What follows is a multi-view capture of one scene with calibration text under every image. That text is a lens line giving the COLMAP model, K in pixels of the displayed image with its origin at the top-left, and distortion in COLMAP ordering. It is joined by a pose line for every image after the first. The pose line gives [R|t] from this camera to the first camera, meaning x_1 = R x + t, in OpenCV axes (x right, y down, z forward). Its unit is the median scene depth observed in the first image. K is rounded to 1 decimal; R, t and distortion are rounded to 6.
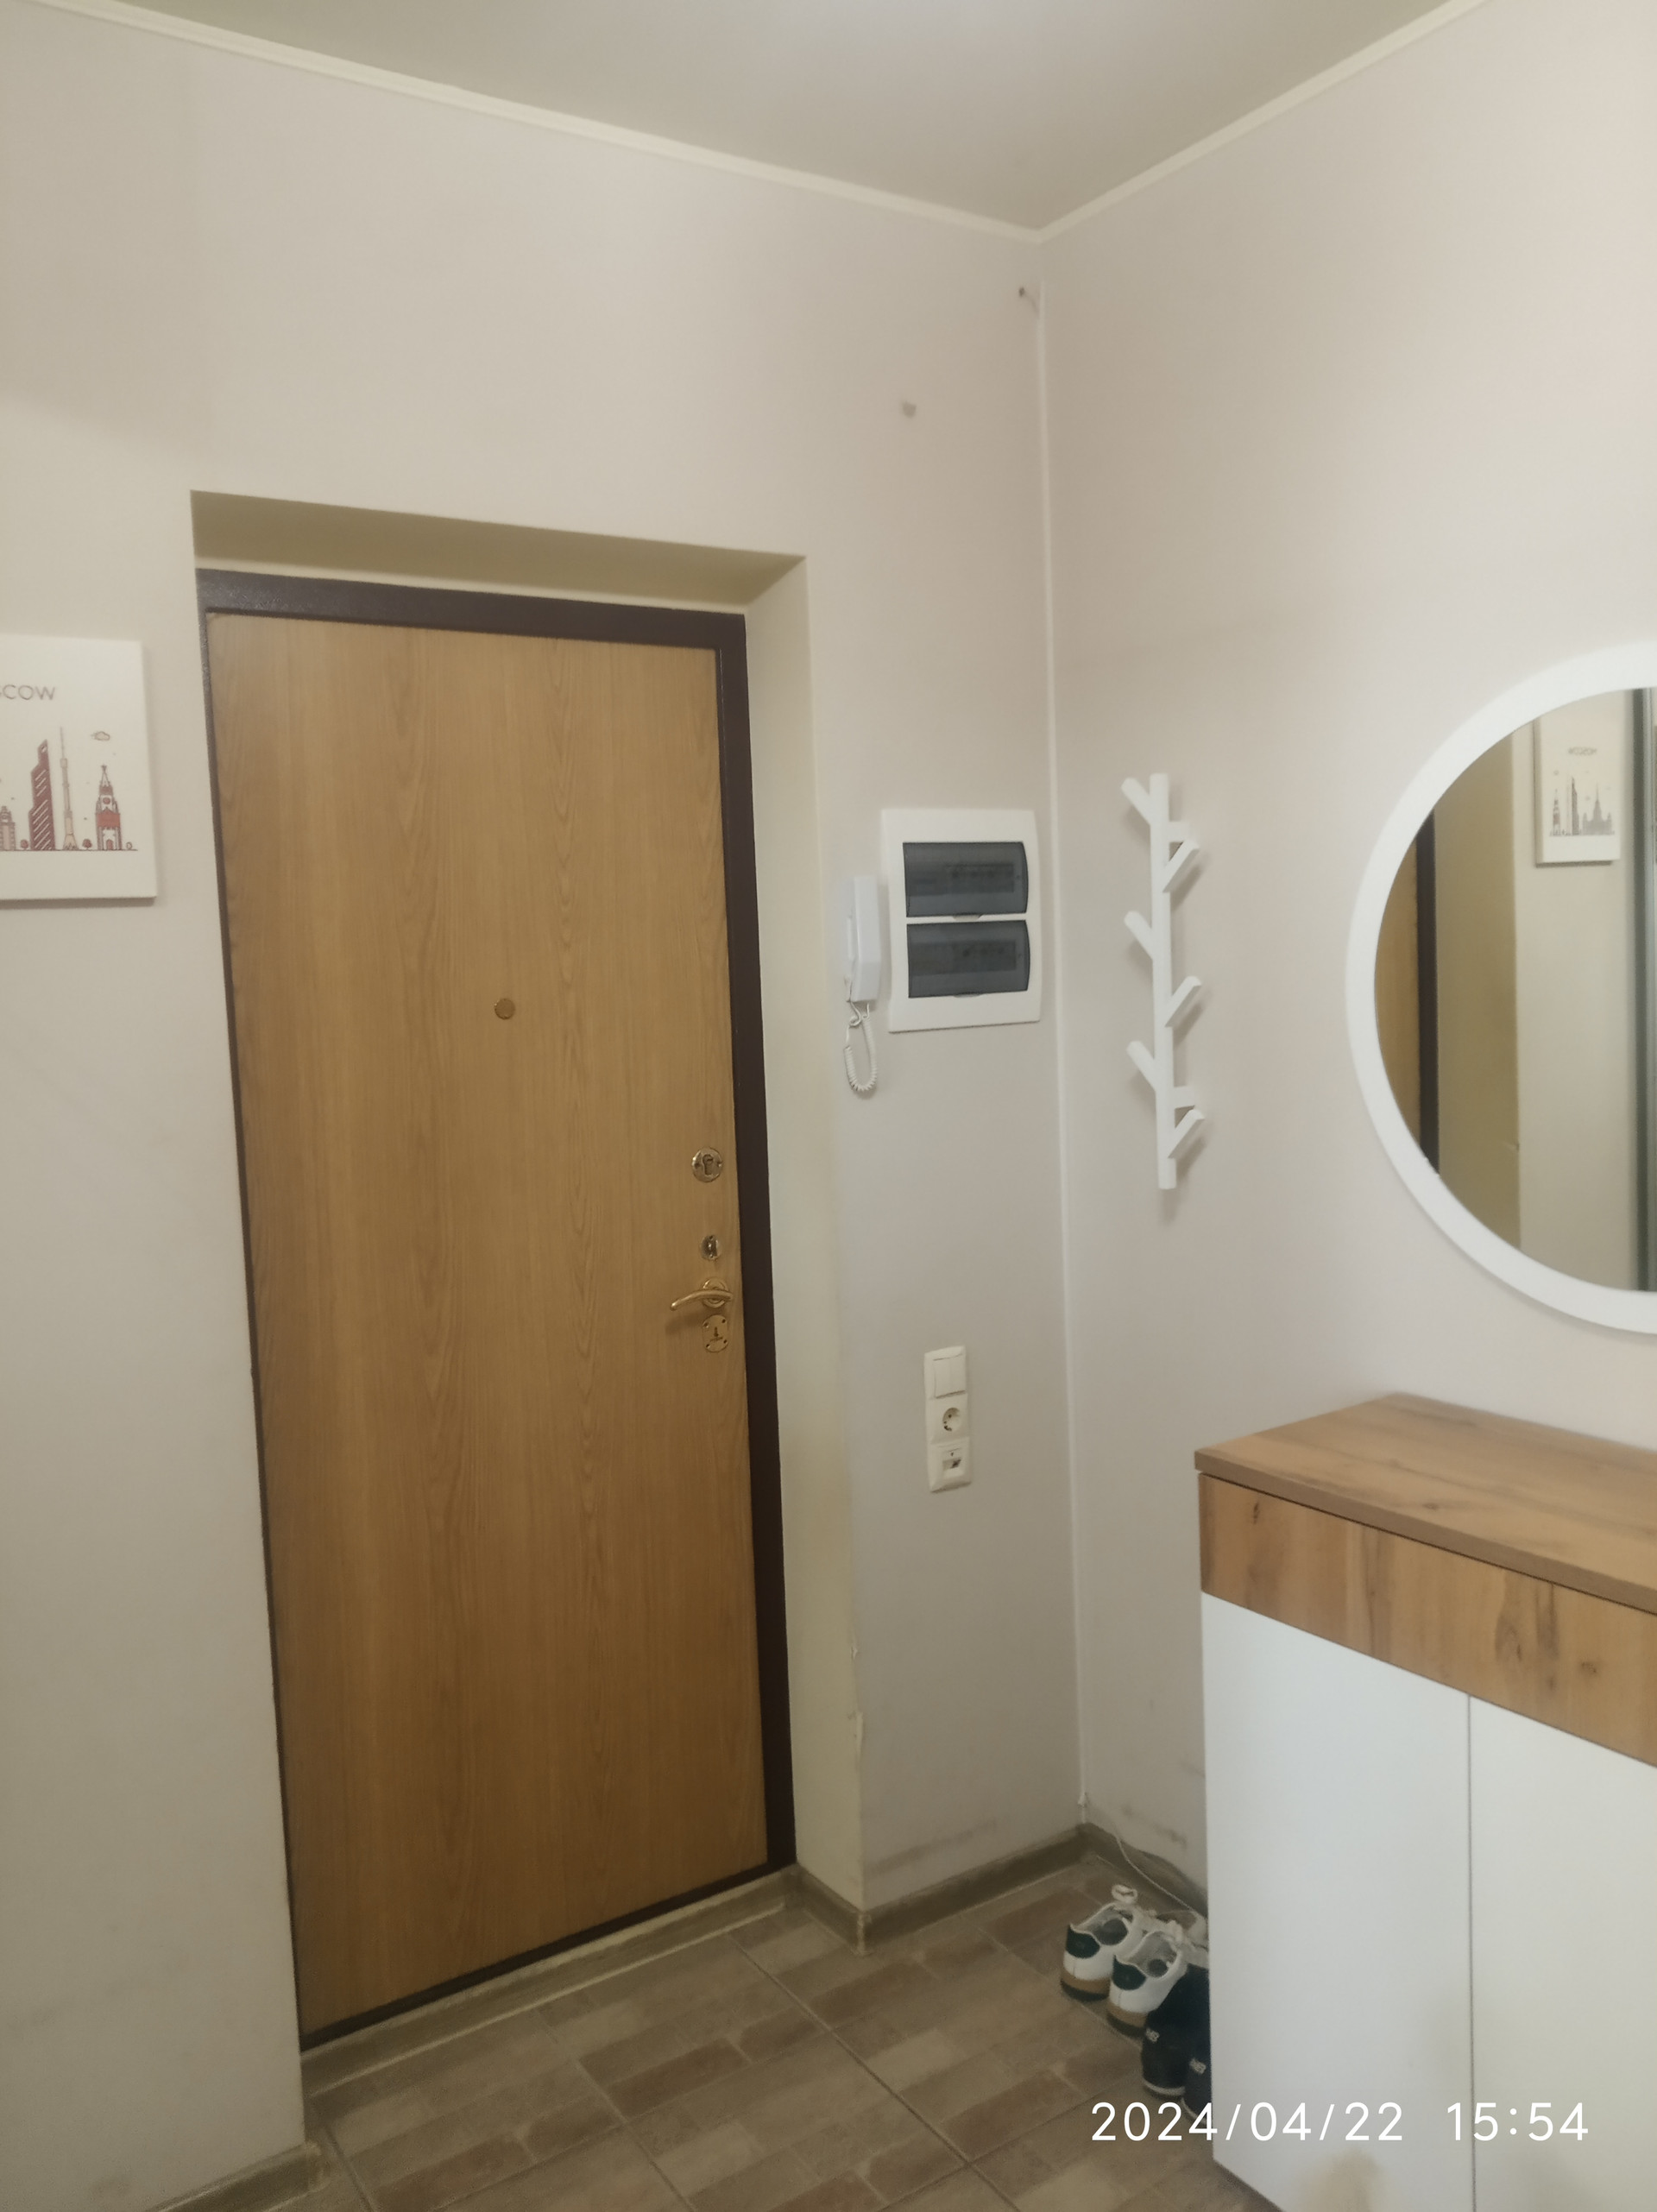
lens RADIAL K [[1719.8, 0, 820.6], [0, 1719.8, 1095.0], [0, 0, 1]] dist [0.015837, -0.018250]
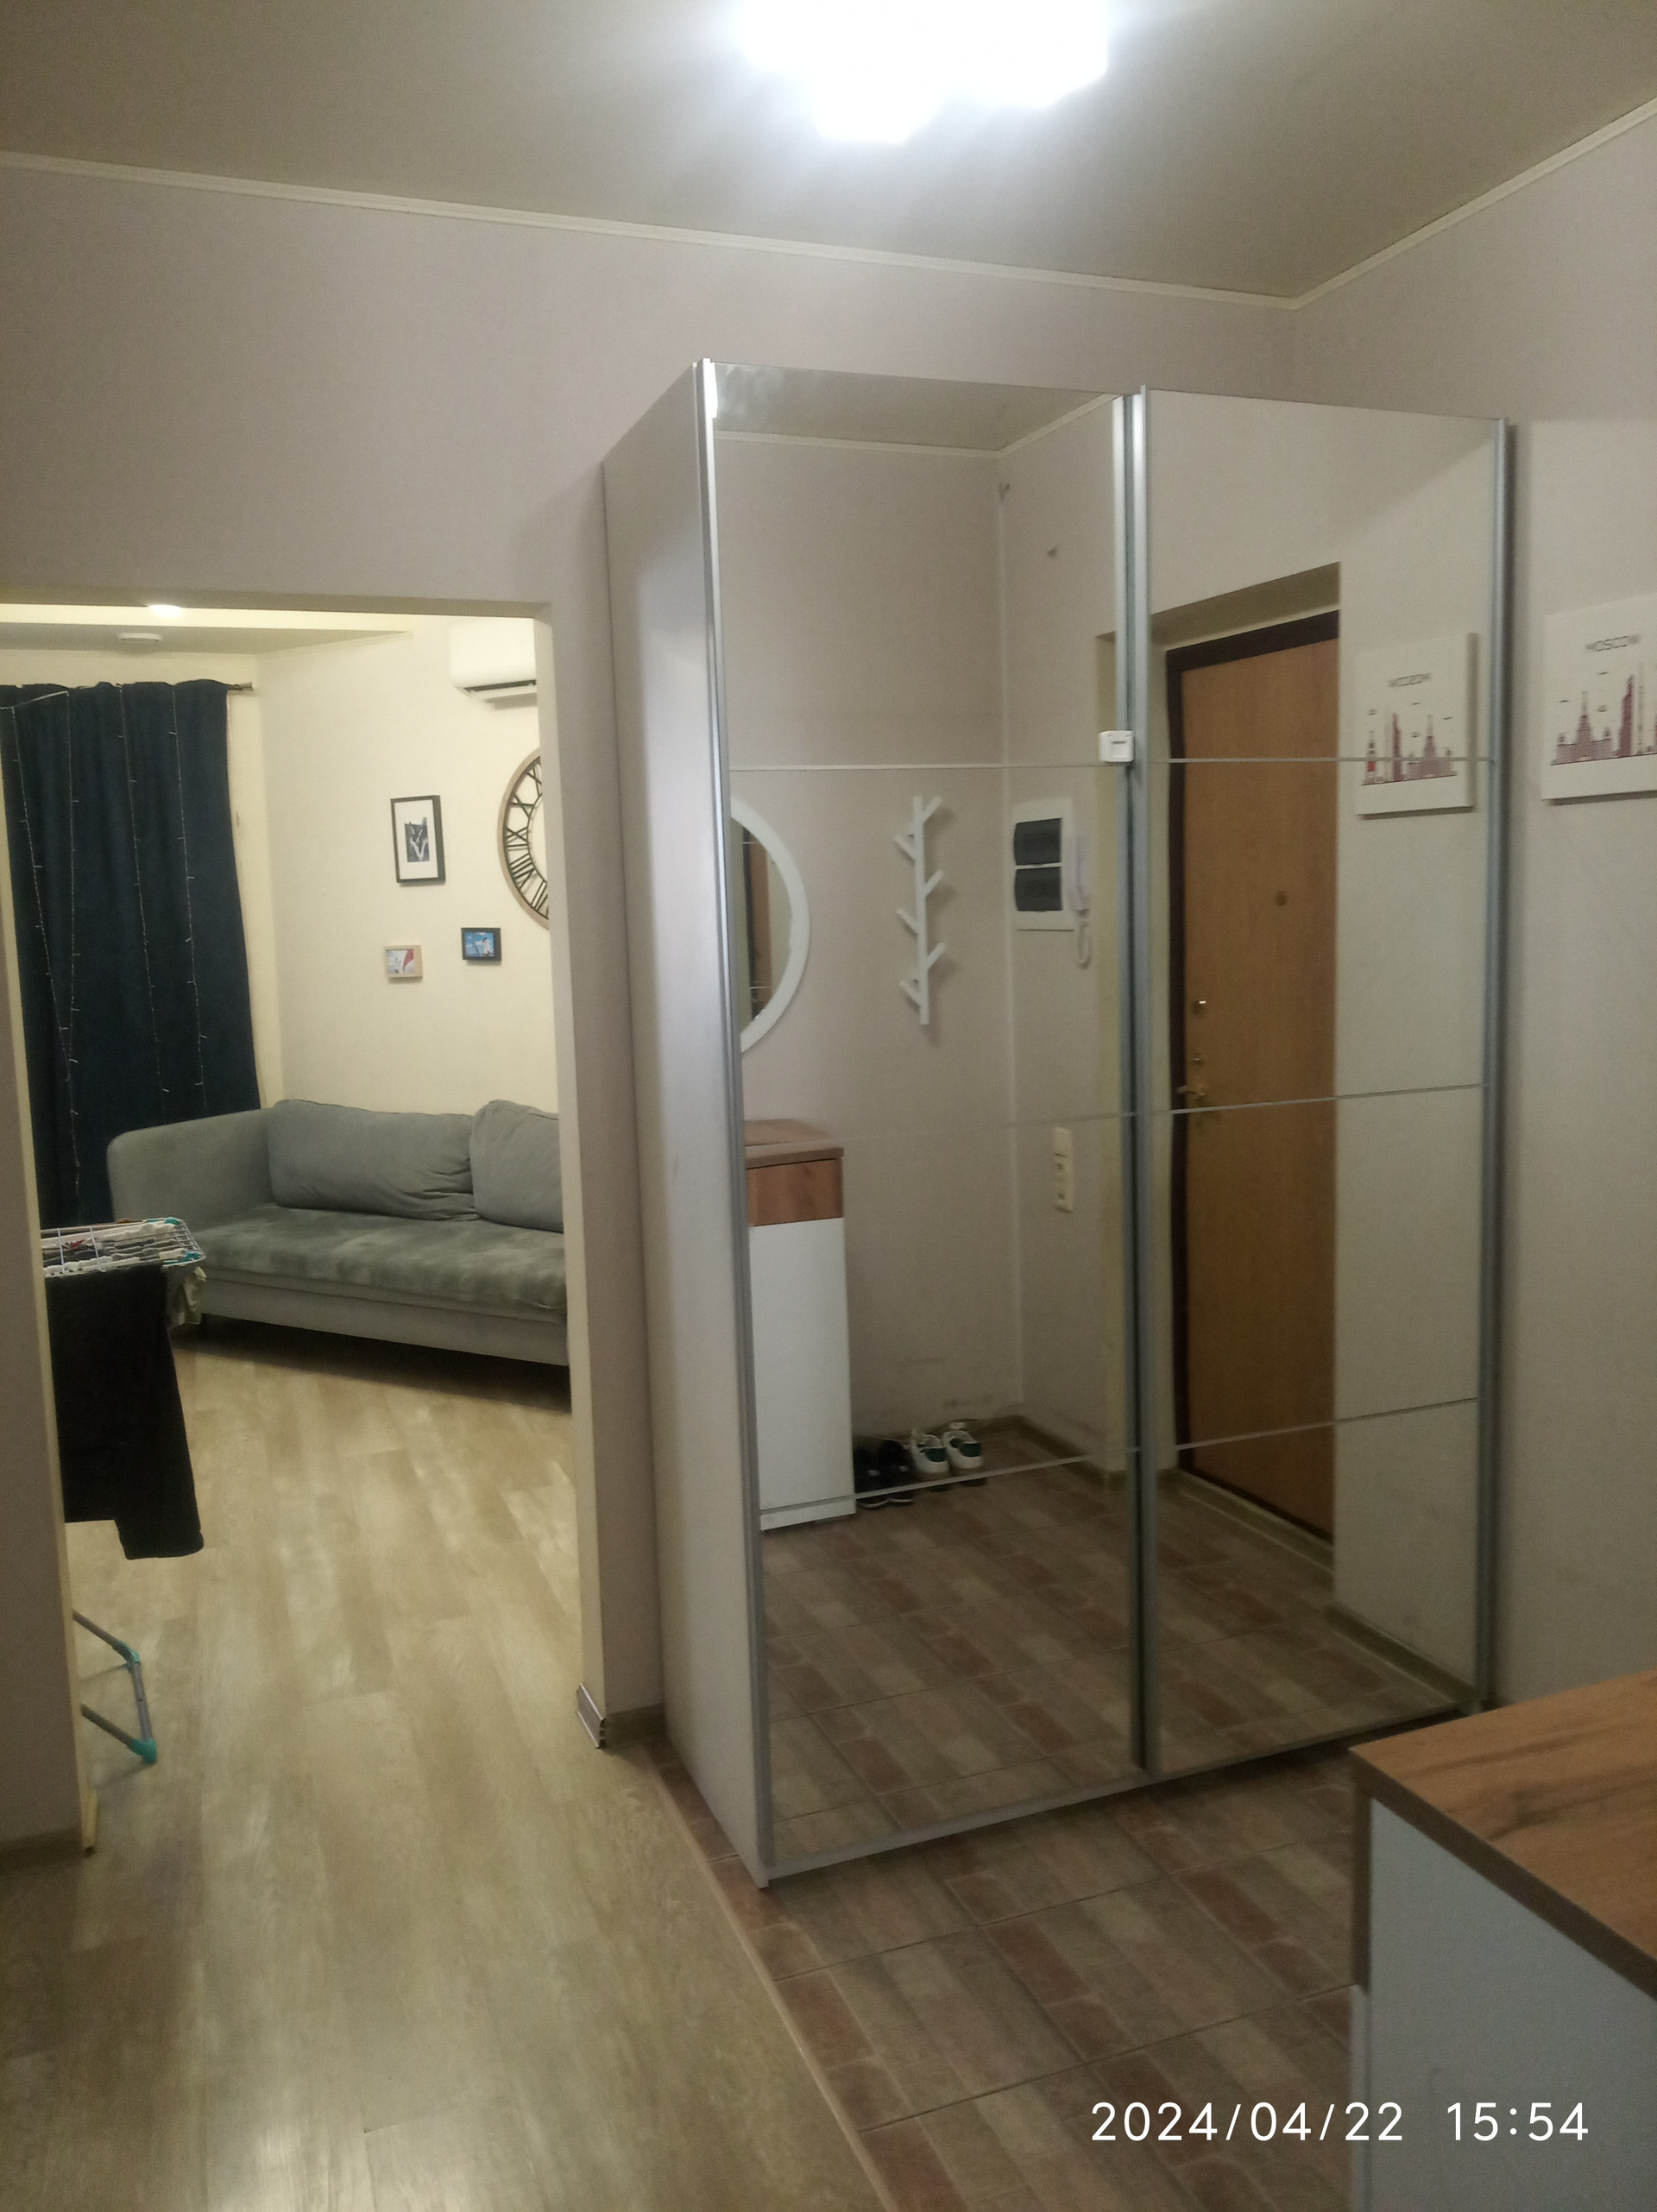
lens RADIAL K [[1719.8, 0, 866.9], [0, 1719.8, 1066.1], [0, 0, 1]] dist [0.015837, -0.018250]
pose [[-0.217968, 0.160850, -0.962610, 1.344562], [-0.036836, 0.984266, 0.172810, -0.148860], [0.975260, 0.073125, -0.208614, 0.929551]]
